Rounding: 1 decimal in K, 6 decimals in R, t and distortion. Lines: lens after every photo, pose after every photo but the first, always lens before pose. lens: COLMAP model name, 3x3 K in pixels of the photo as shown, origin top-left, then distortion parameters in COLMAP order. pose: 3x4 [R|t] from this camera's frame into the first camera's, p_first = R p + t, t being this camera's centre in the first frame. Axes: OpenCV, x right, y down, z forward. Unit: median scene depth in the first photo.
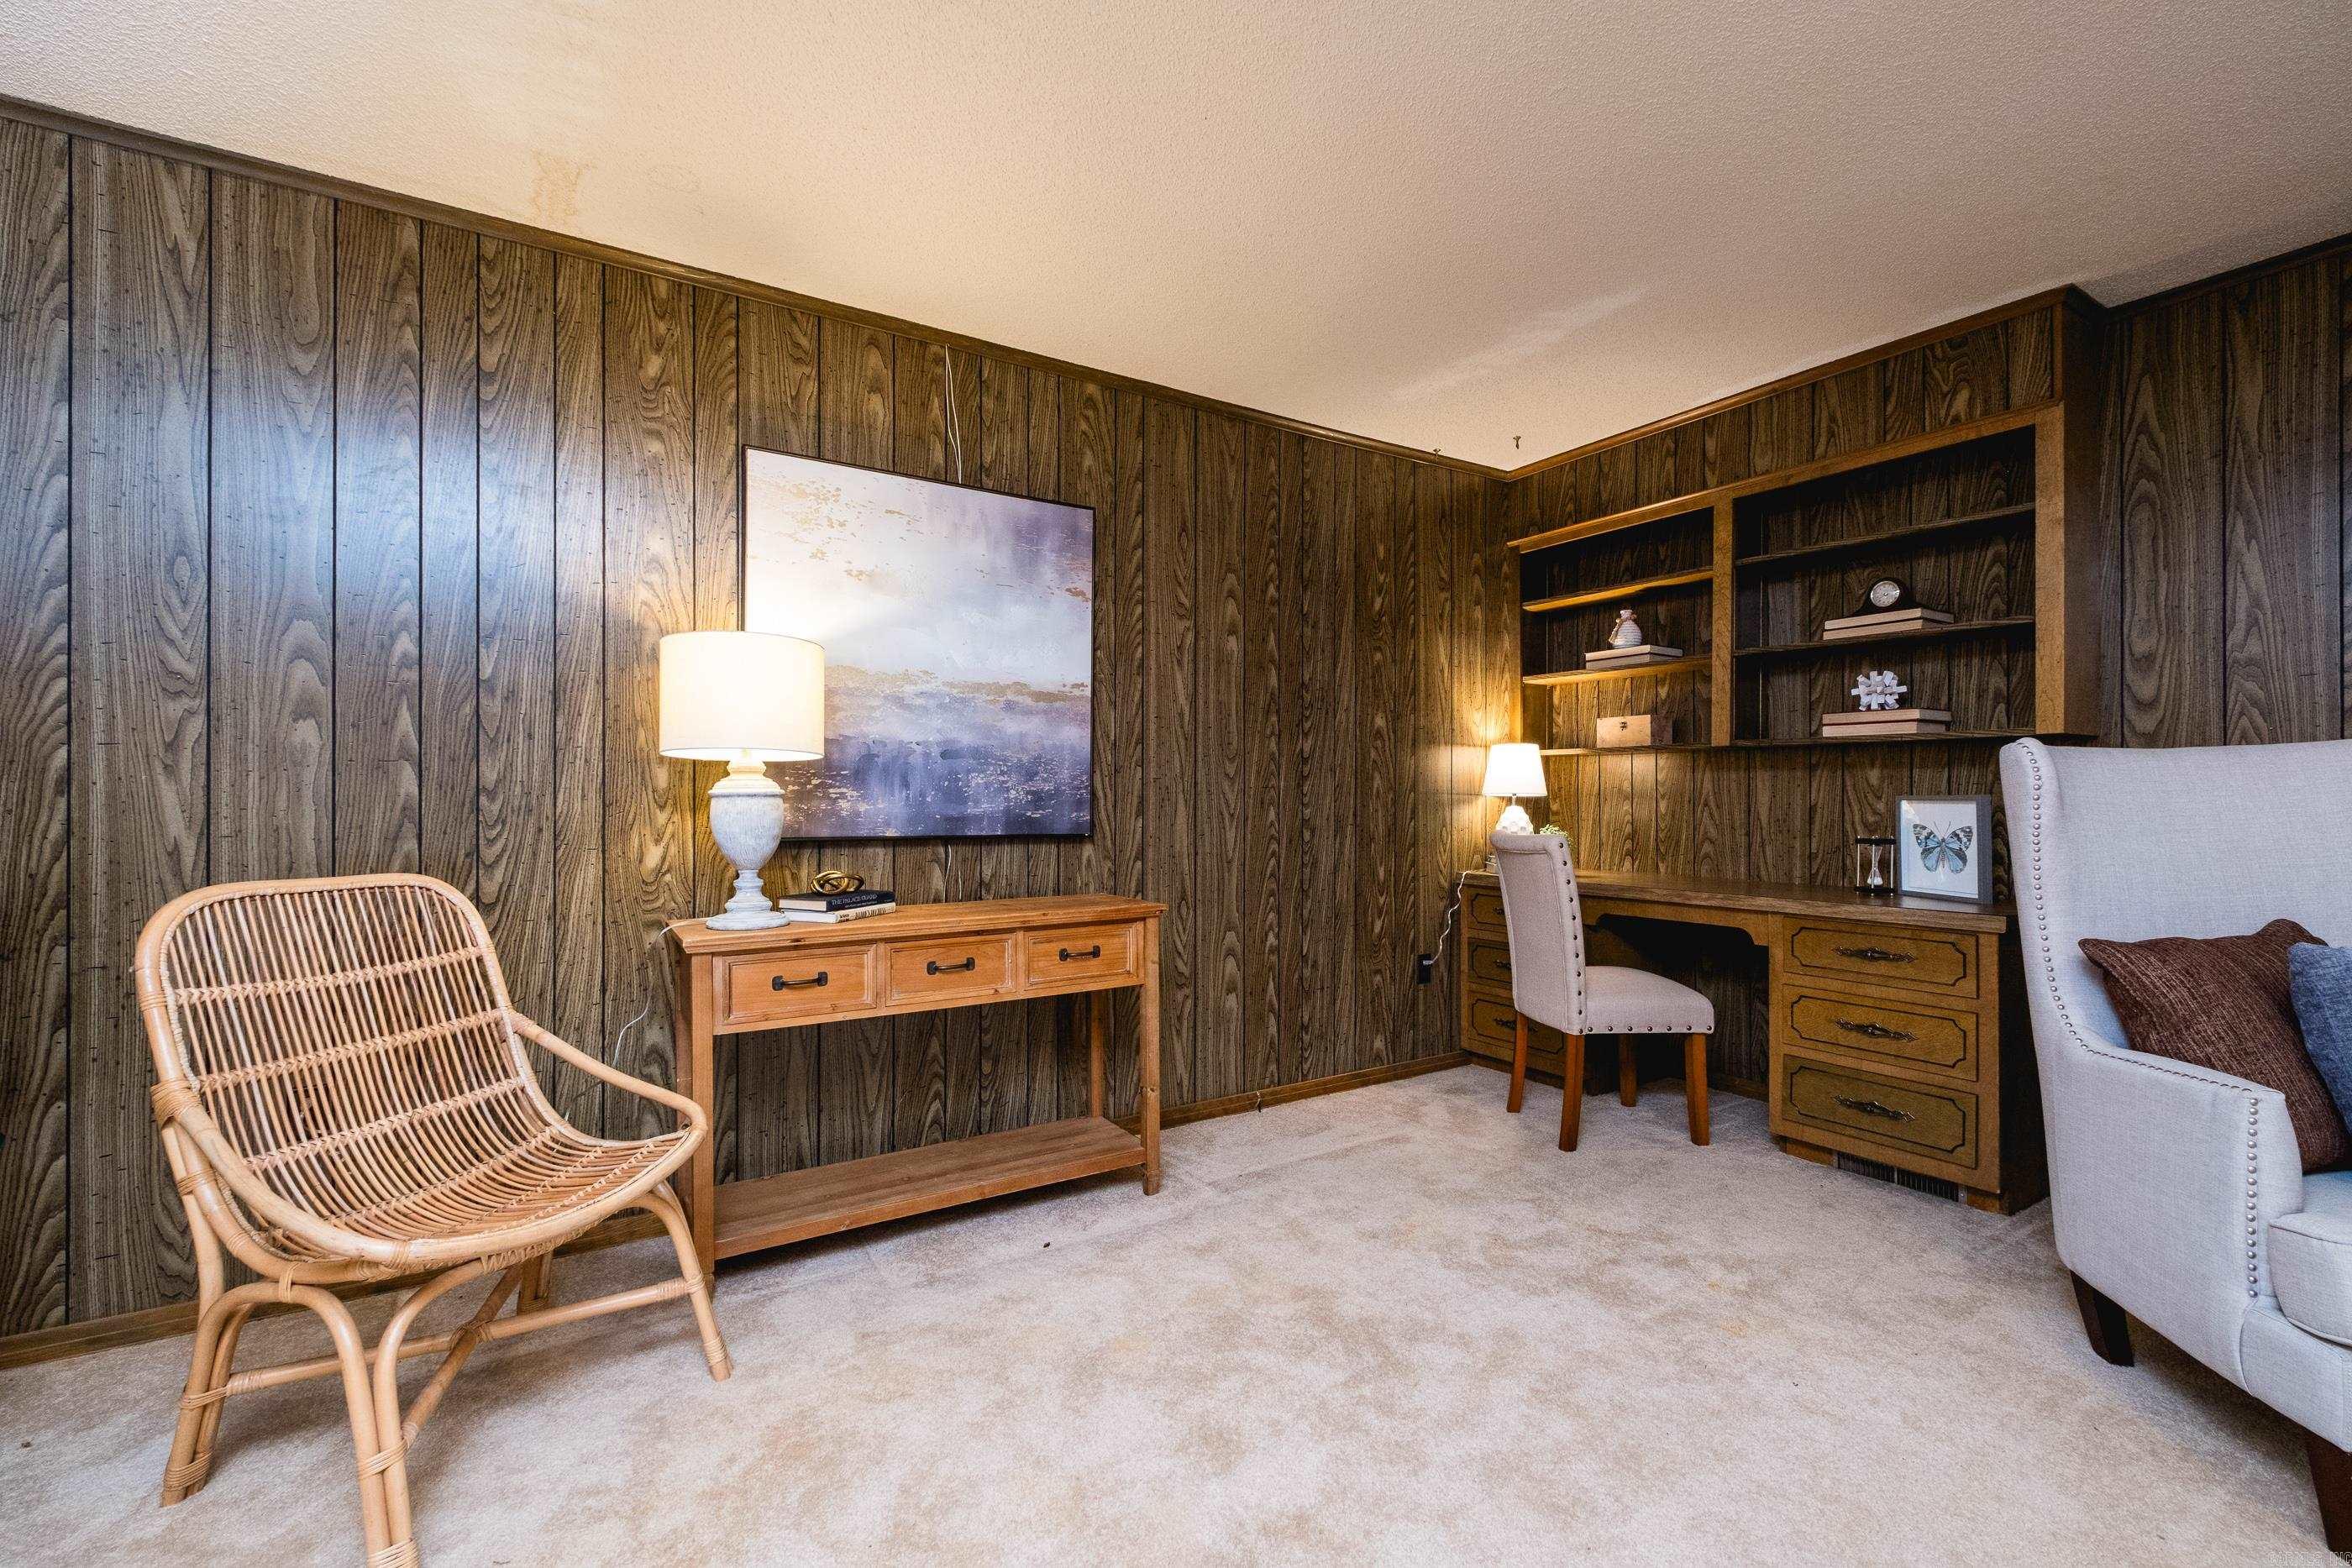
lens RADIAL K [[1010.6, 0, 1164.9], [0, 1010.6, 793.0], [0, 0, 1]] dist [0.003773, -0.003432]
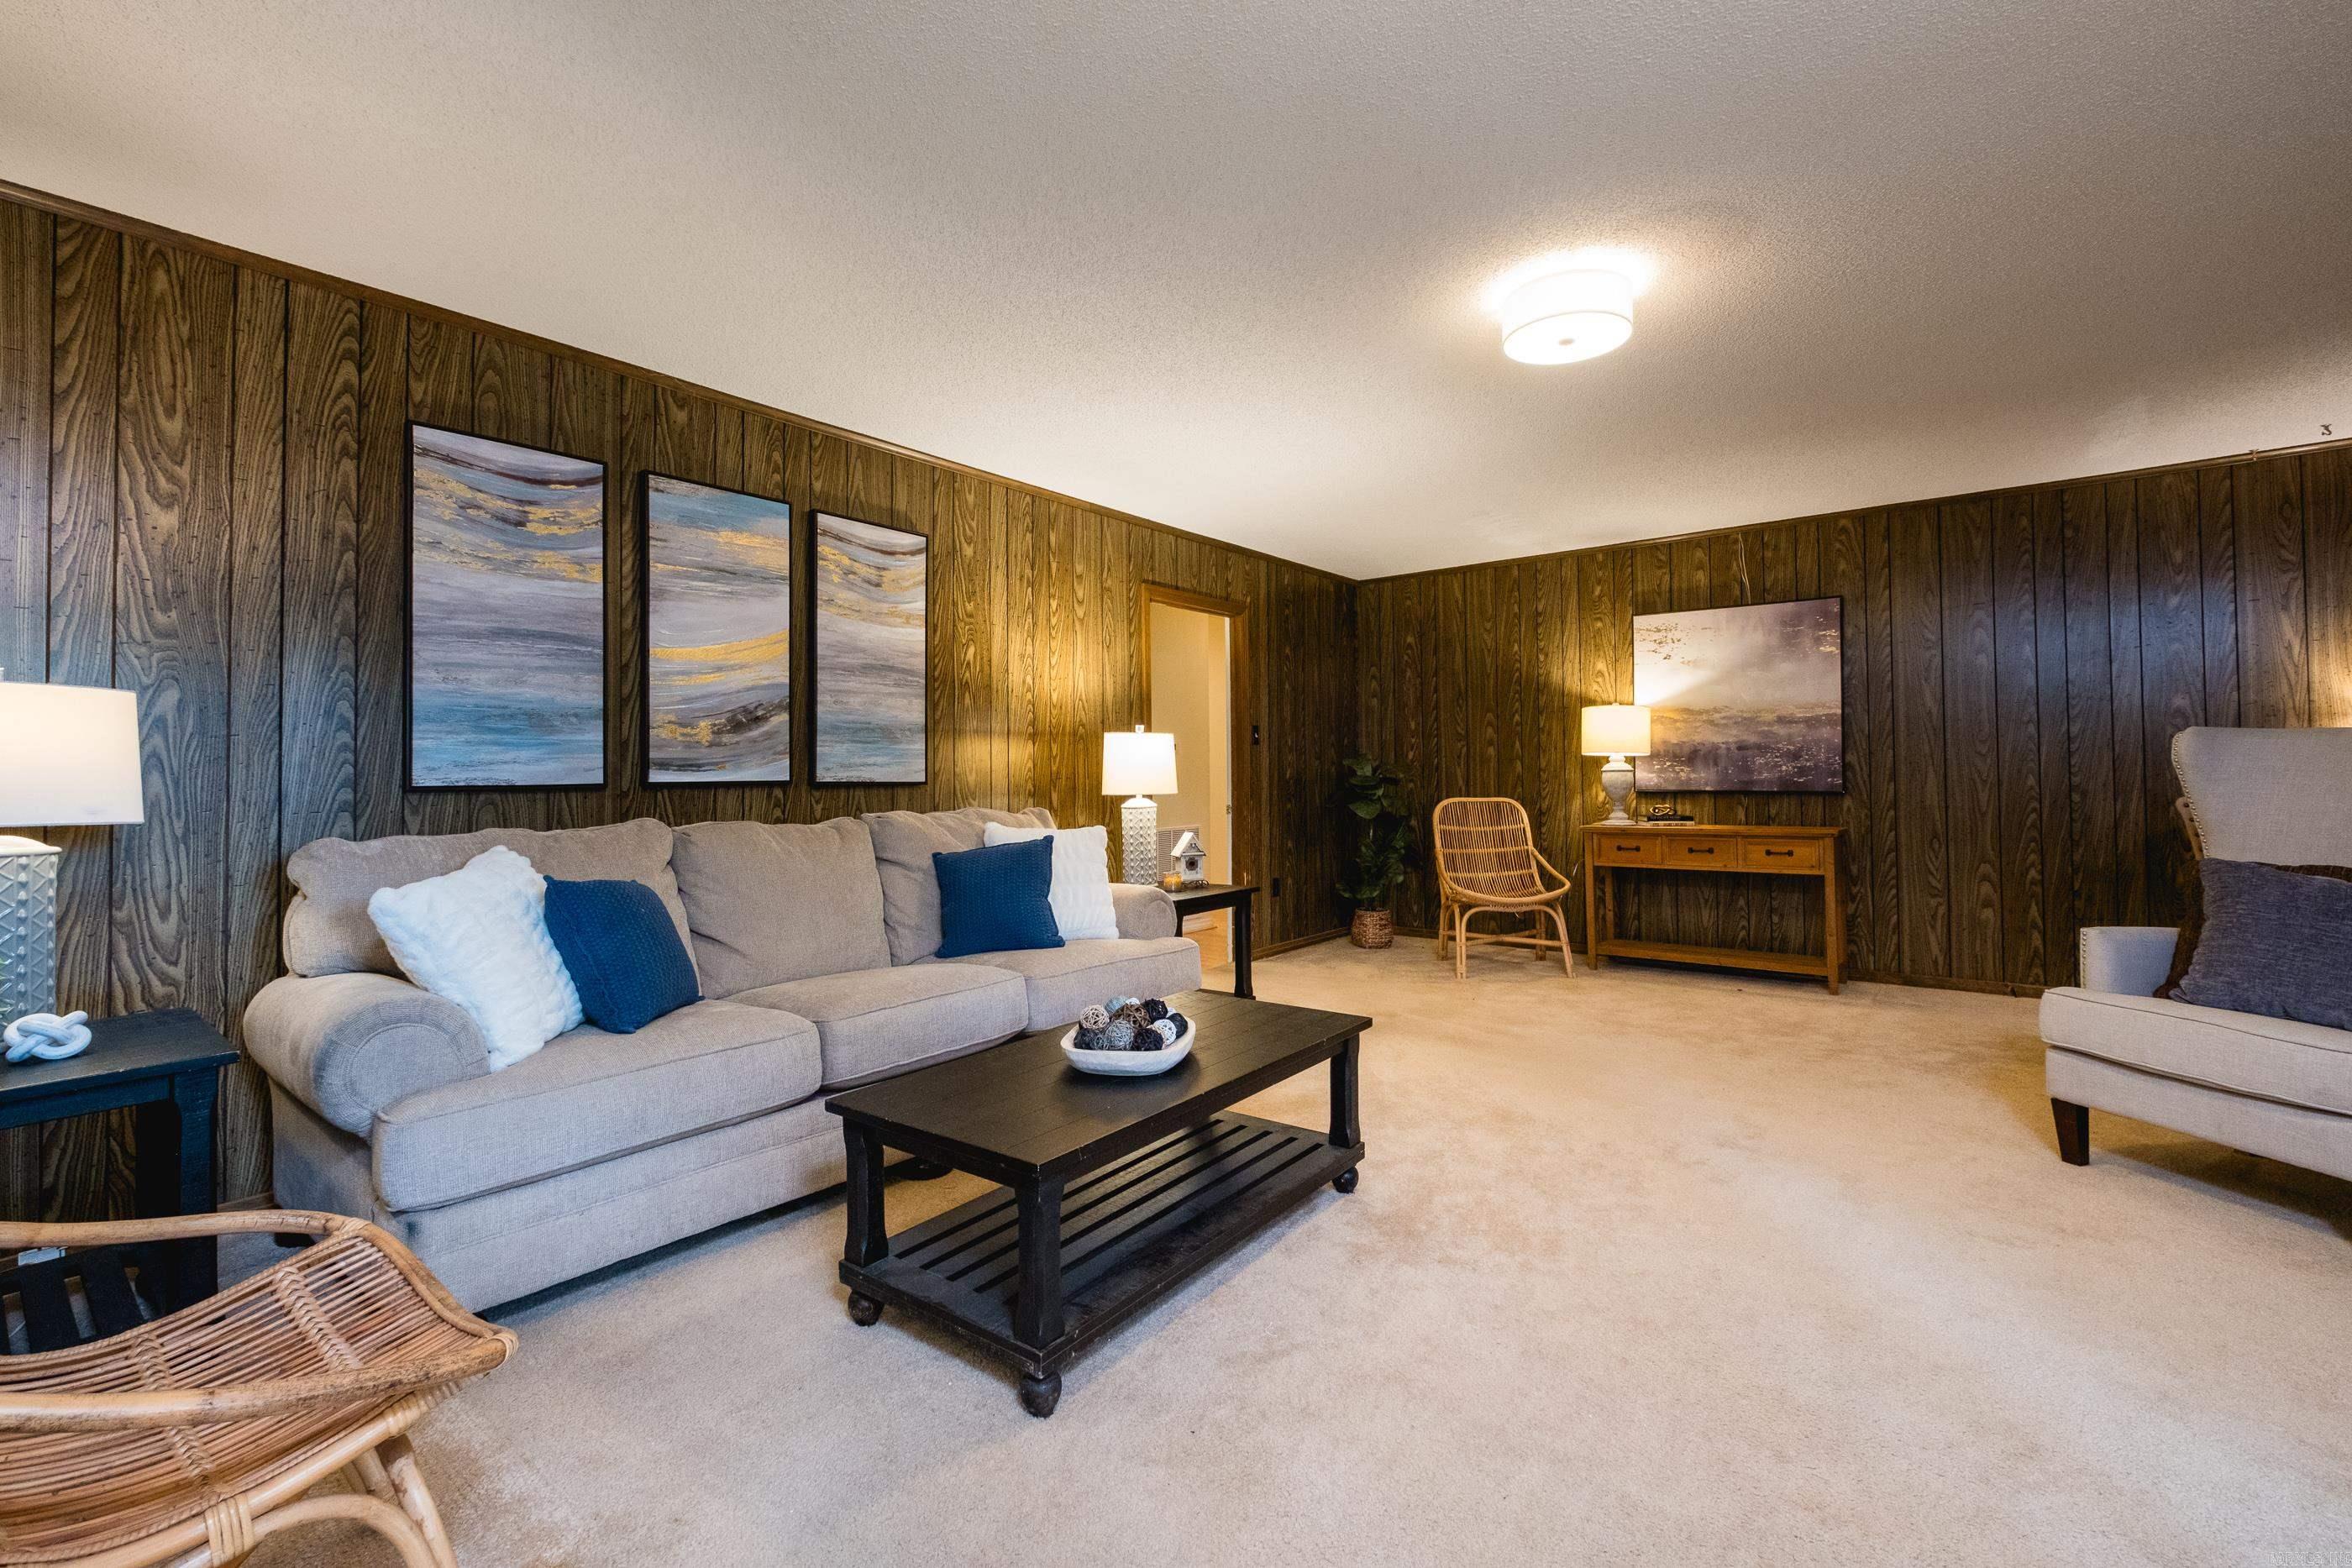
lens RADIAL K [[1010.6, 0, 1179.9], [0, 1010.6, 771.5], [0, 0, 1]] dist [0.003773, -0.003432]
pose [[0.339329, -0.008796, -0.940626, 1.207941], [0.010040, 0.999933, -0.005729, 0.006497], [0.940614, -0.007500, 0.339395, -0.635759]]
